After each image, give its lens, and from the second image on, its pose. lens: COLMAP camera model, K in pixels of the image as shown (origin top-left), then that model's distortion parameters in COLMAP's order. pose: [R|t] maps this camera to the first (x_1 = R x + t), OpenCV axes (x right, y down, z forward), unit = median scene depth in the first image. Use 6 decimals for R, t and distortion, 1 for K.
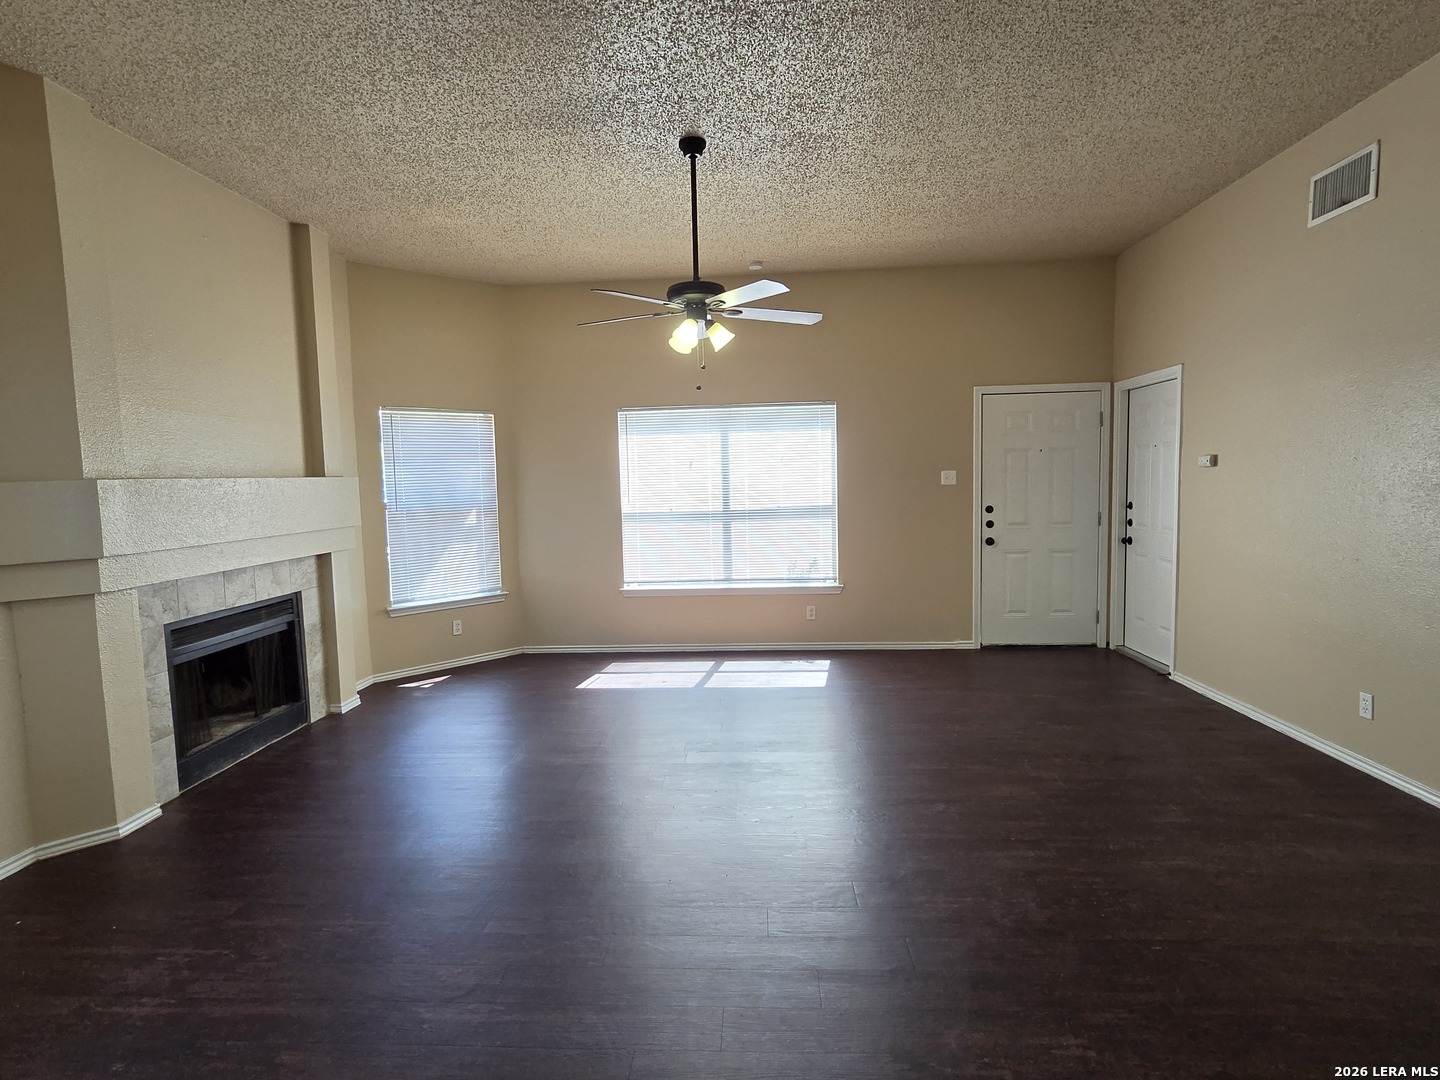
lens RADIAL K [[729.5, 0, 719.3], [0, 729.5, 537.9], [0, 0, 1]] dist [-0.013604, 0.006371]
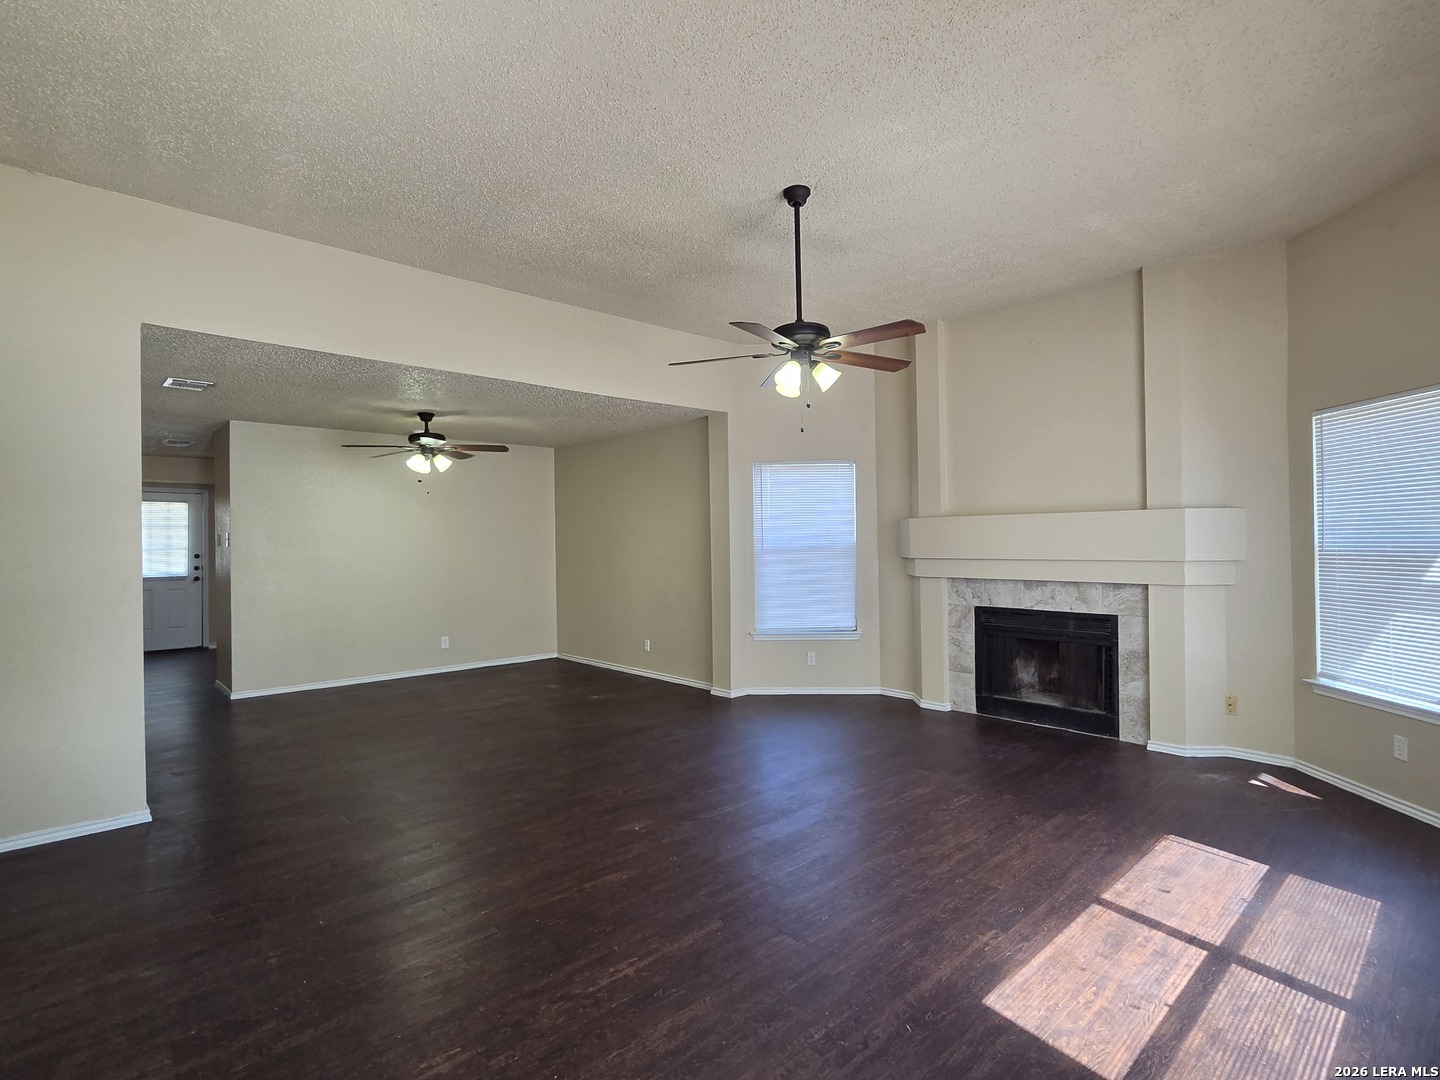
lens RADIAL K [[729.5, 0, 711.8], [0, 729.5, 539.5], [0, 0, 1]] dist [-0.013604, 0.006371]
pose [[-0.697749, 0.036150, -0.715429, 0.566309], [-0.029990, 0.996376, 0.079596, -0.098659], [0.715714, 0.076994, -0.694136, 1.195646]]
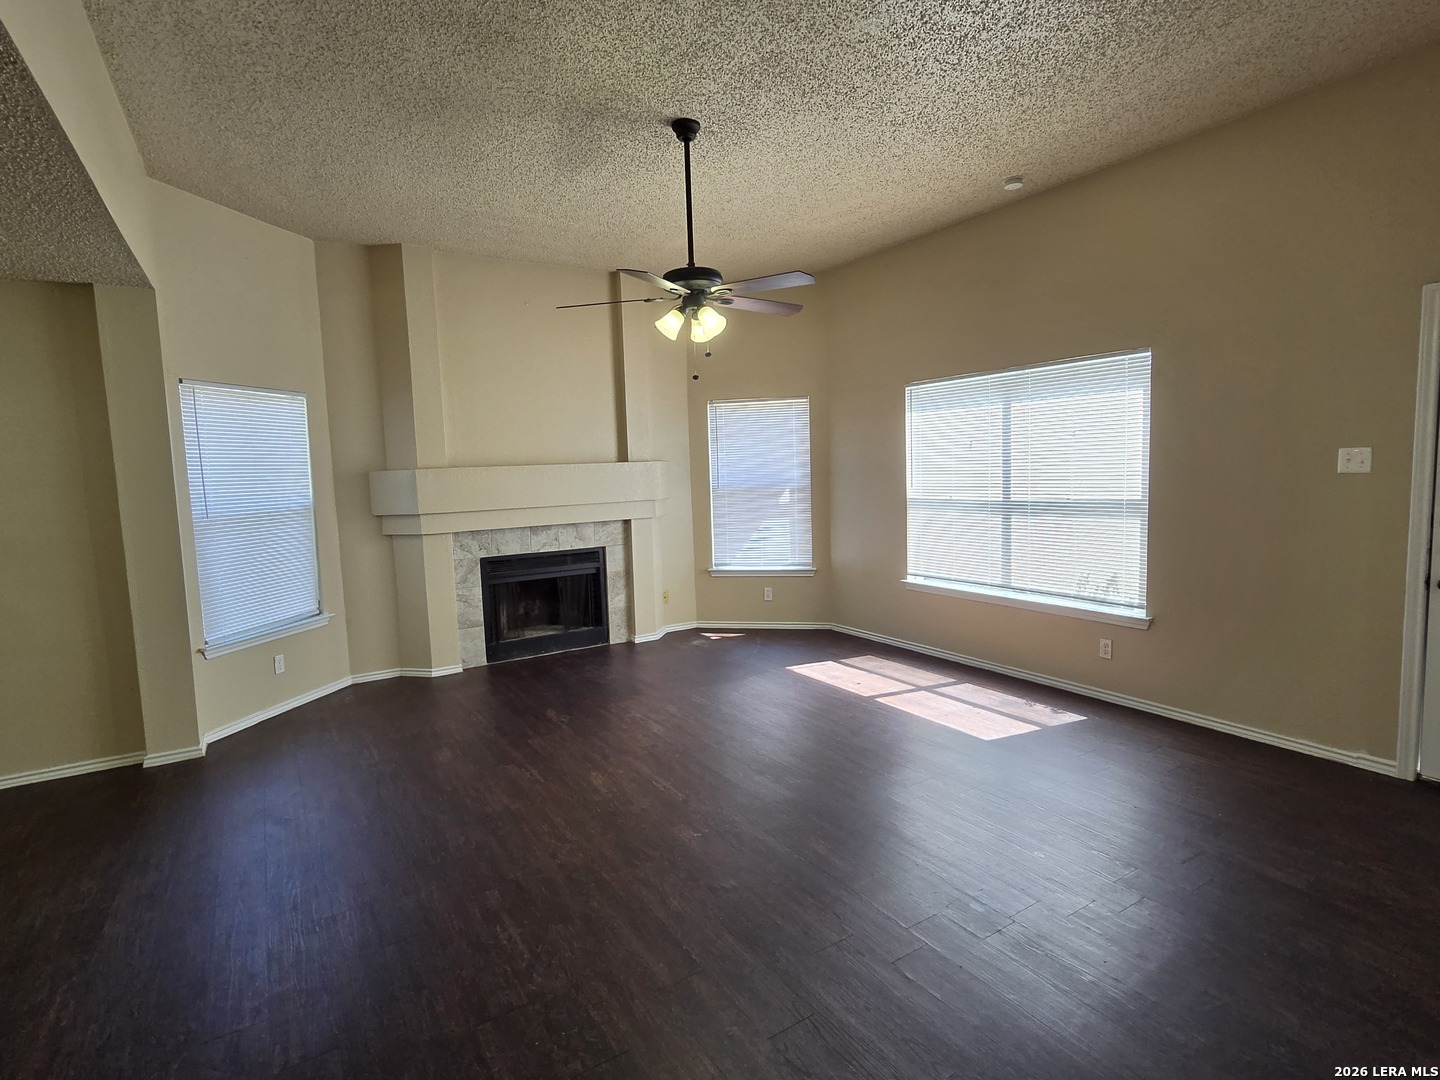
lens RADIAL K [[729.5, 0, 717.8], [0, 729.5, 533.0], [0, 0, 1]] dist [-0.013604, 0.006371]
pose [[0.577670, 0.082158, -0.812125, 0.596004], [-0.050961, 0.996611, 0.064572, -0.046580], [0.814678, 0.004085, 0.579899, 0.345756]]
